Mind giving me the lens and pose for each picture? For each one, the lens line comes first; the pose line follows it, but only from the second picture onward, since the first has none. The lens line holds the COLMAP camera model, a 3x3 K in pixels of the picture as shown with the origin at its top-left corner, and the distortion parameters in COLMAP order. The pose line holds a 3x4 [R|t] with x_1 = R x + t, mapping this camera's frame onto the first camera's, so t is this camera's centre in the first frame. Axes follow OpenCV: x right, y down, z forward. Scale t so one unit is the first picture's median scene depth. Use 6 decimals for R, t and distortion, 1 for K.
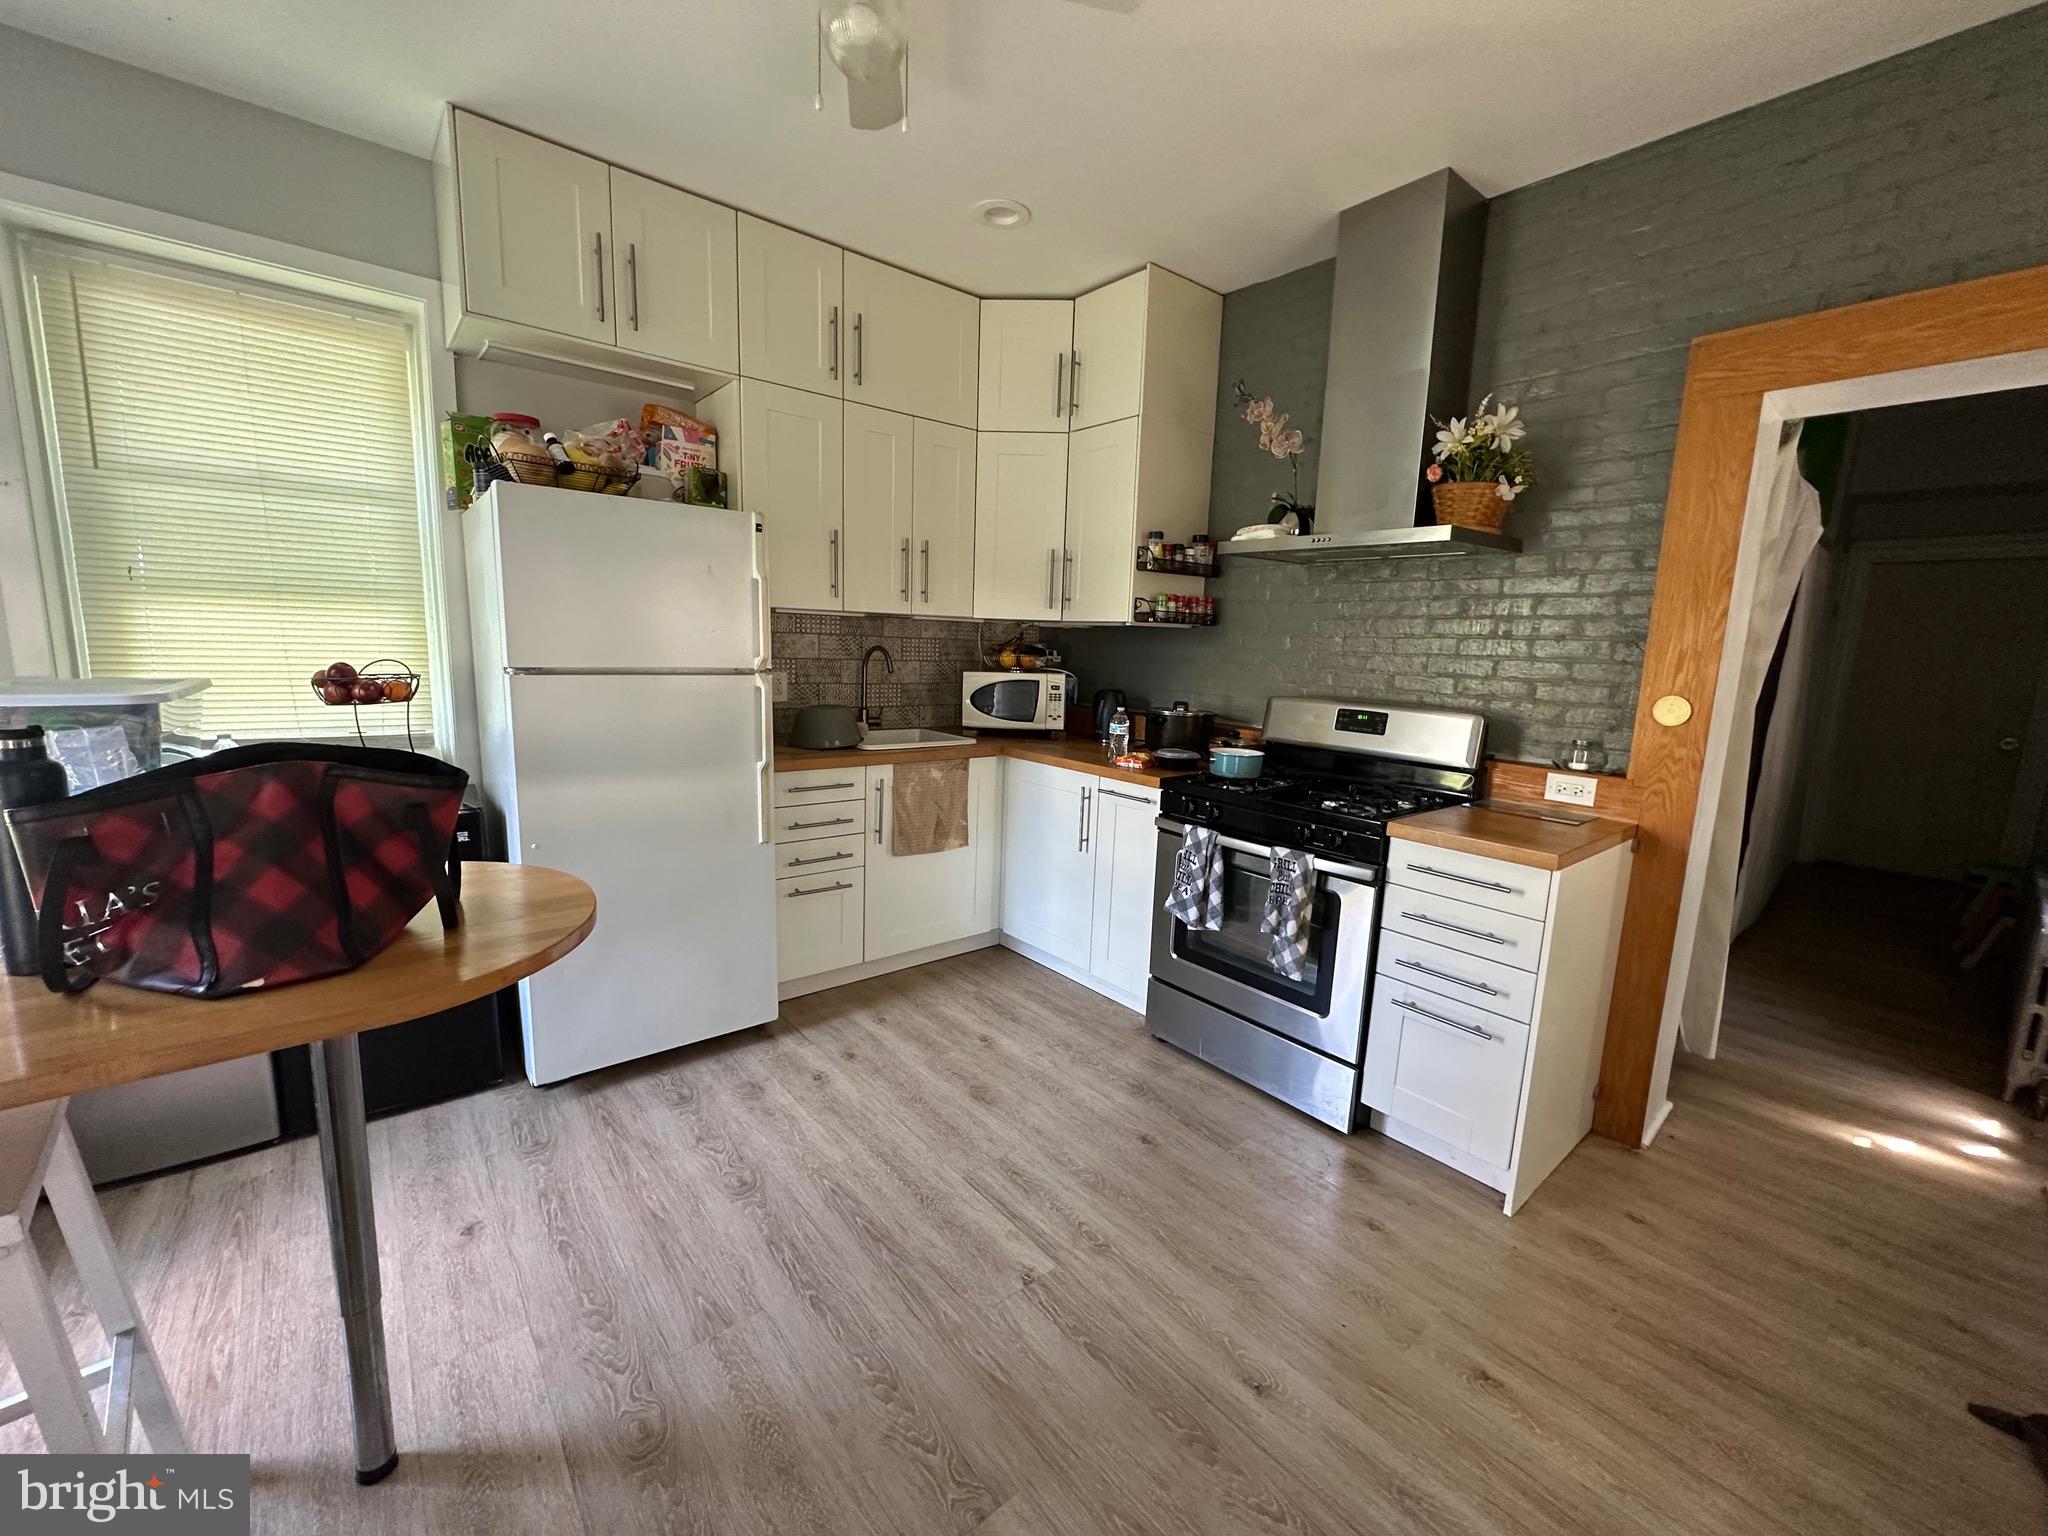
lens RADIAL K [[815.6, 0, 1022.7], [0, 815.6, 766.2], [0, 0, 1]] dist [-0.001875, -0.000196]
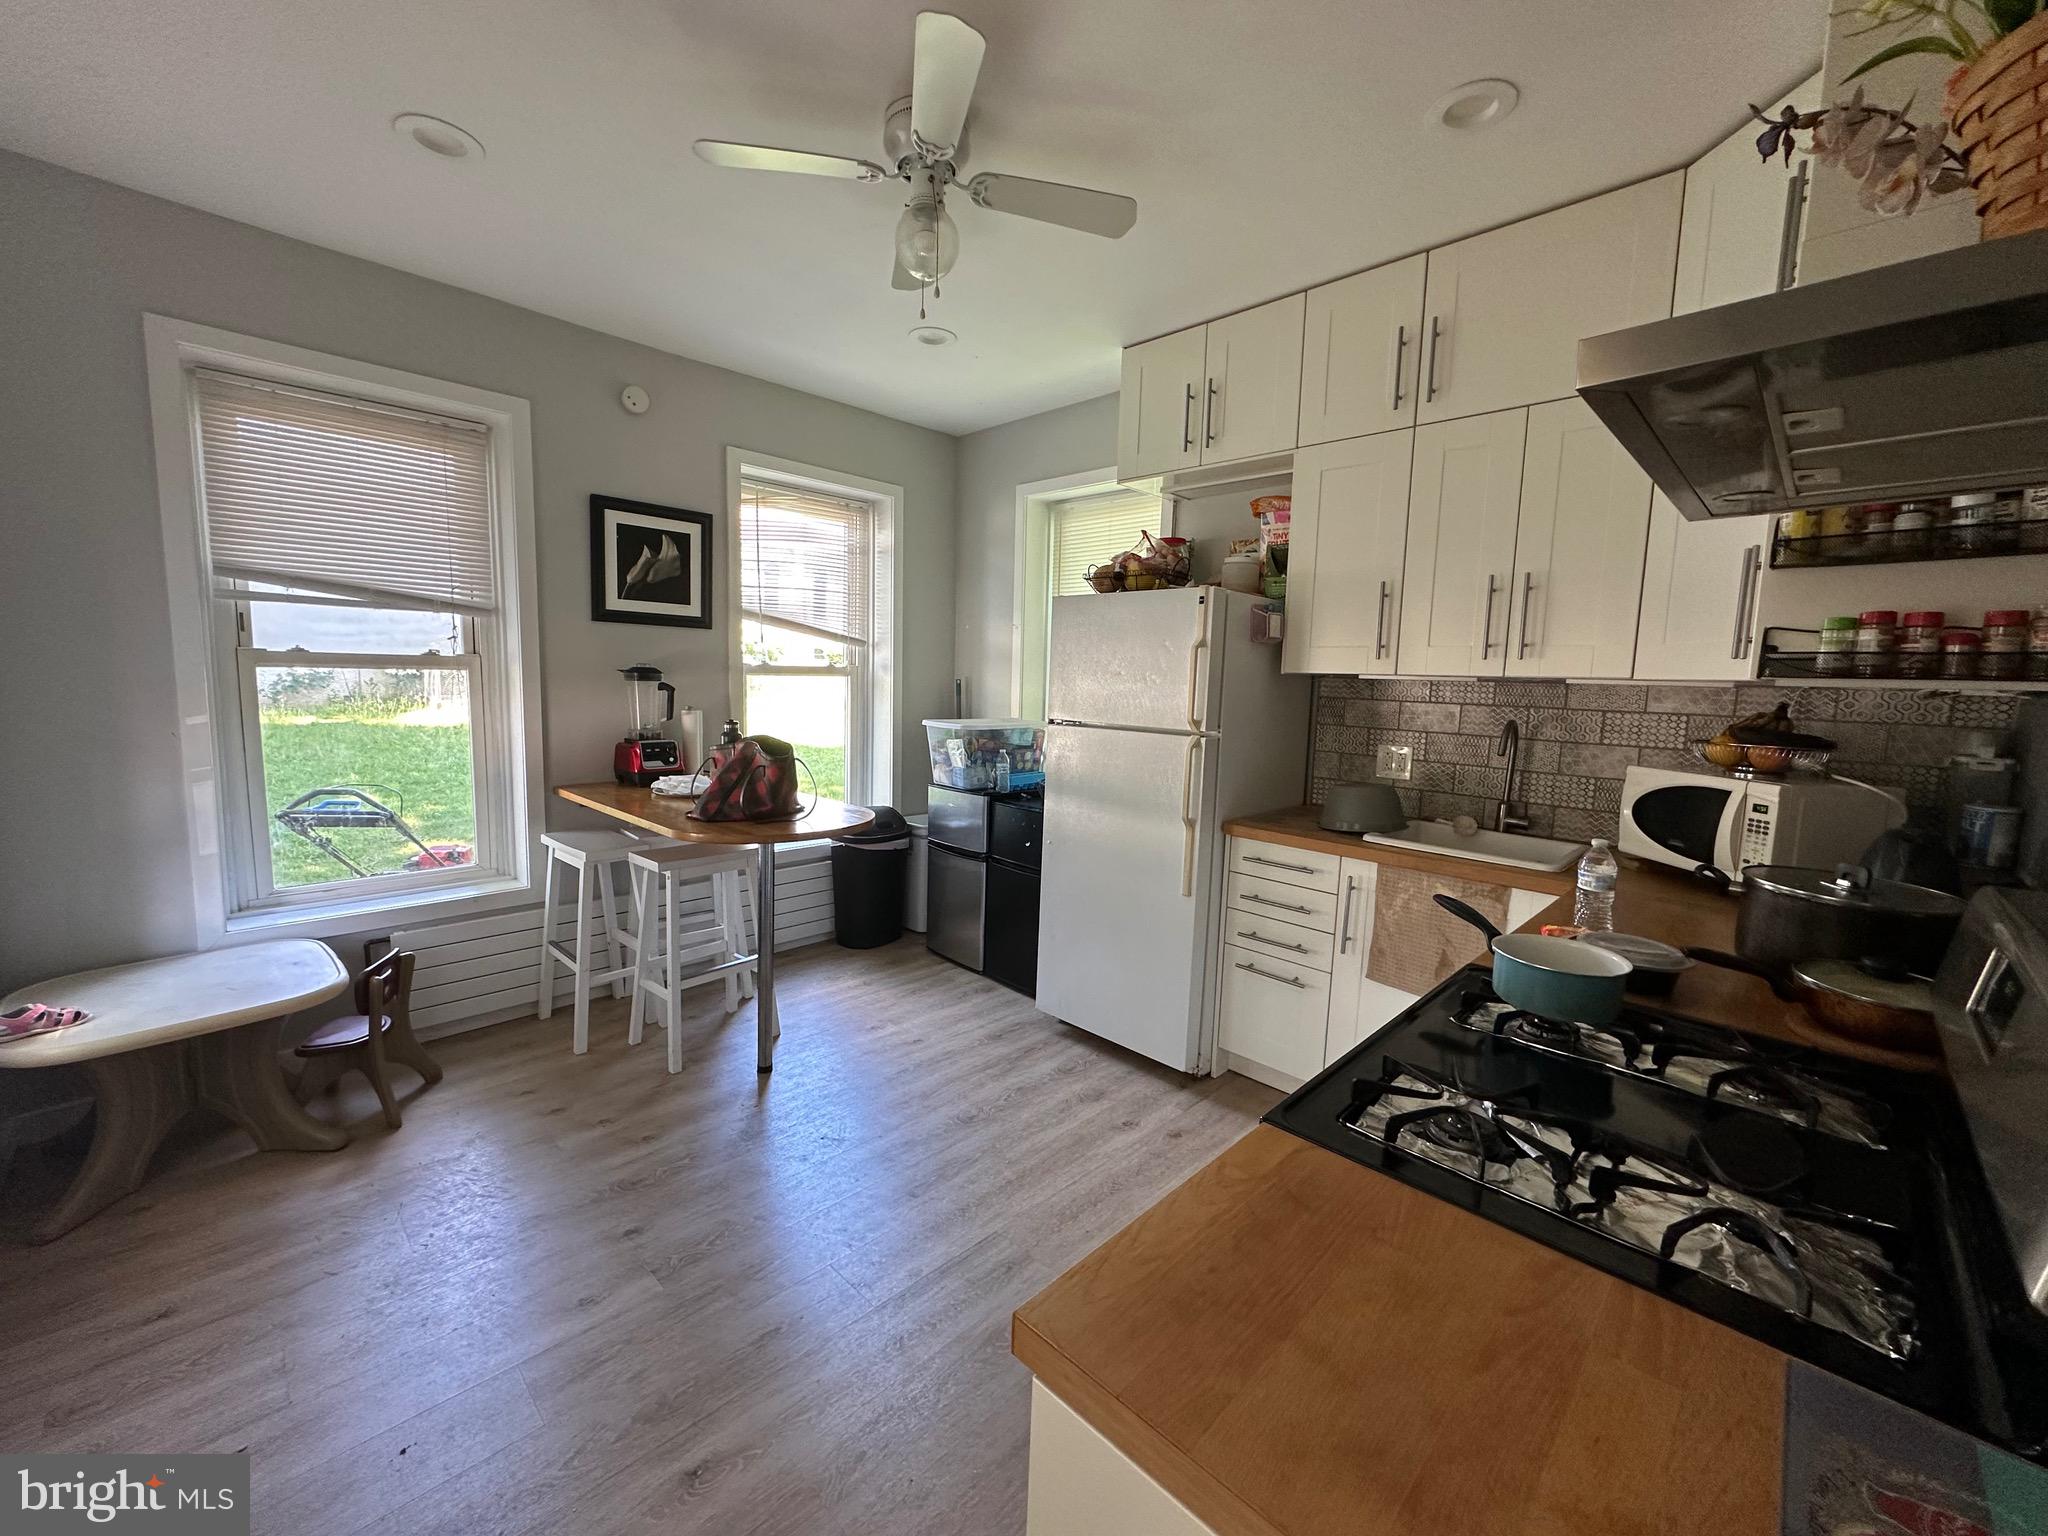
lens RADIAL K [[815.6, 0, 1022.9], [0, 815.6, 766.8], [0, 0, 1]] dist [-0.001875, -0.000196]
pose [[0.093342, 0.082267, -0.992230, 0.680160], [-0.176172, 0.982220, 0.064864, -0.098843], [0.979924, 0.168749, 0.106176, 0.646280]]
